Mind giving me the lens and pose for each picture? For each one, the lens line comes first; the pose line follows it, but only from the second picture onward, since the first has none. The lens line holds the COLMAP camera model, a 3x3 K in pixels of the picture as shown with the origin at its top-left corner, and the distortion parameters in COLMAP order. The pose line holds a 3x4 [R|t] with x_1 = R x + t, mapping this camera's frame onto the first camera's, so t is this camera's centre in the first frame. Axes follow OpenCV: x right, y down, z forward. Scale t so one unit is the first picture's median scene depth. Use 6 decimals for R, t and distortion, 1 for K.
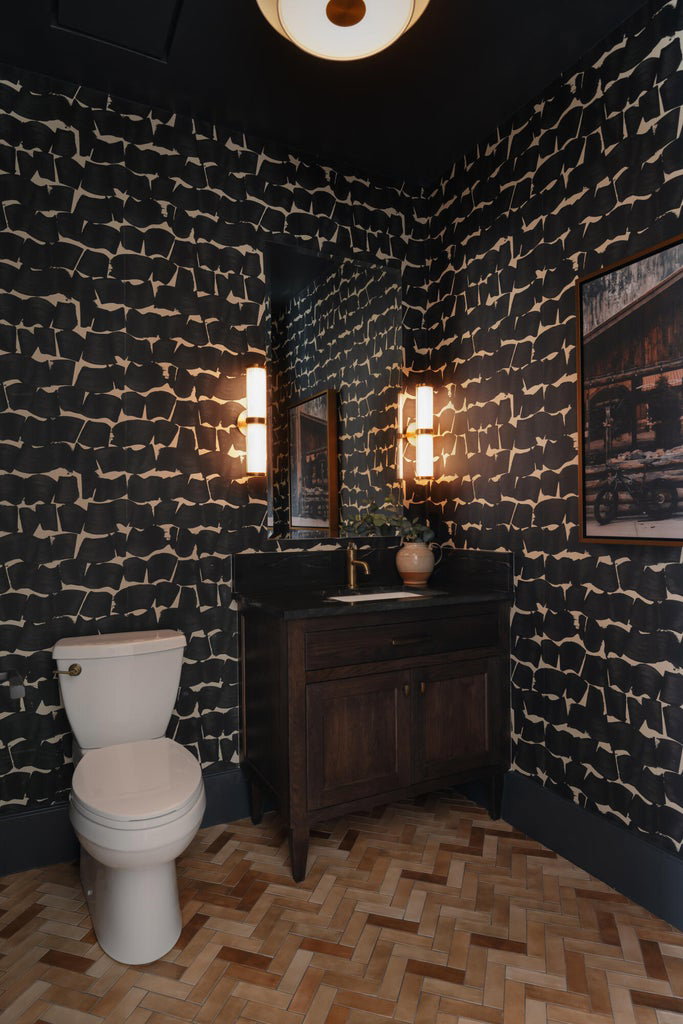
lens RADIAL K [[585.0, 0, 340.8], [0, 585.0, 512.3], [0, 0, 1]] dist [-0.021853, -0.000698]
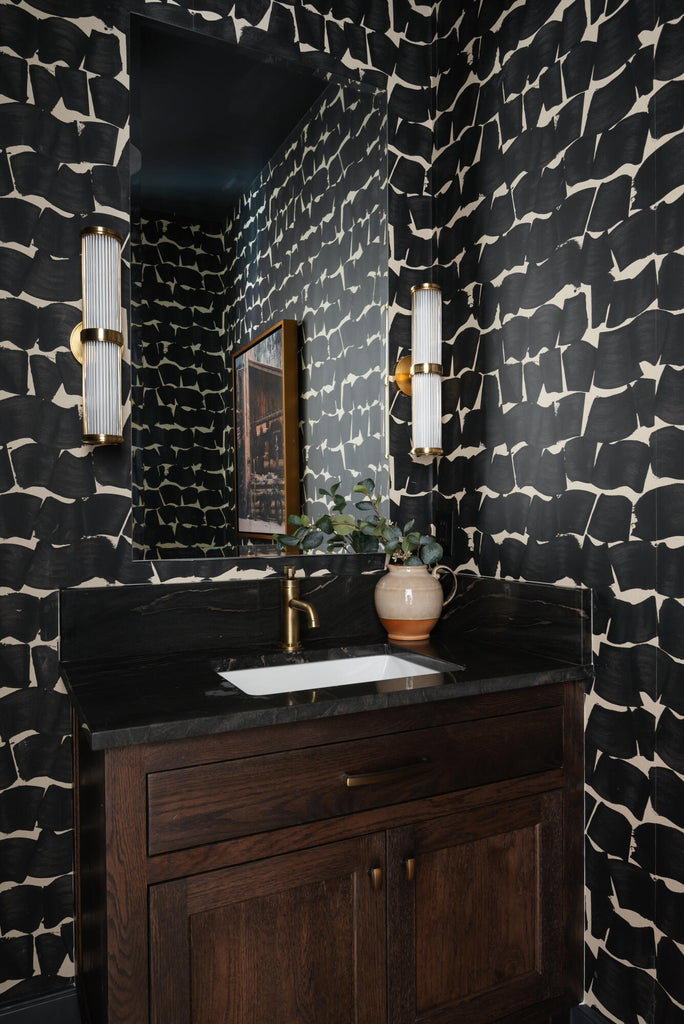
lens RADIAL K [[679.6, 0, 343.5], [0, 679.6, 511.7], [0, 0, 1]] dist [-0.022806, -0.000024]
pose [[0.999919, 0.002154, -0.012513, 0.082633], [-0.002162, 0.999997, -0.000621, 0.000990], [0.012512, 0.000648, 0.999922, 0.393920]]
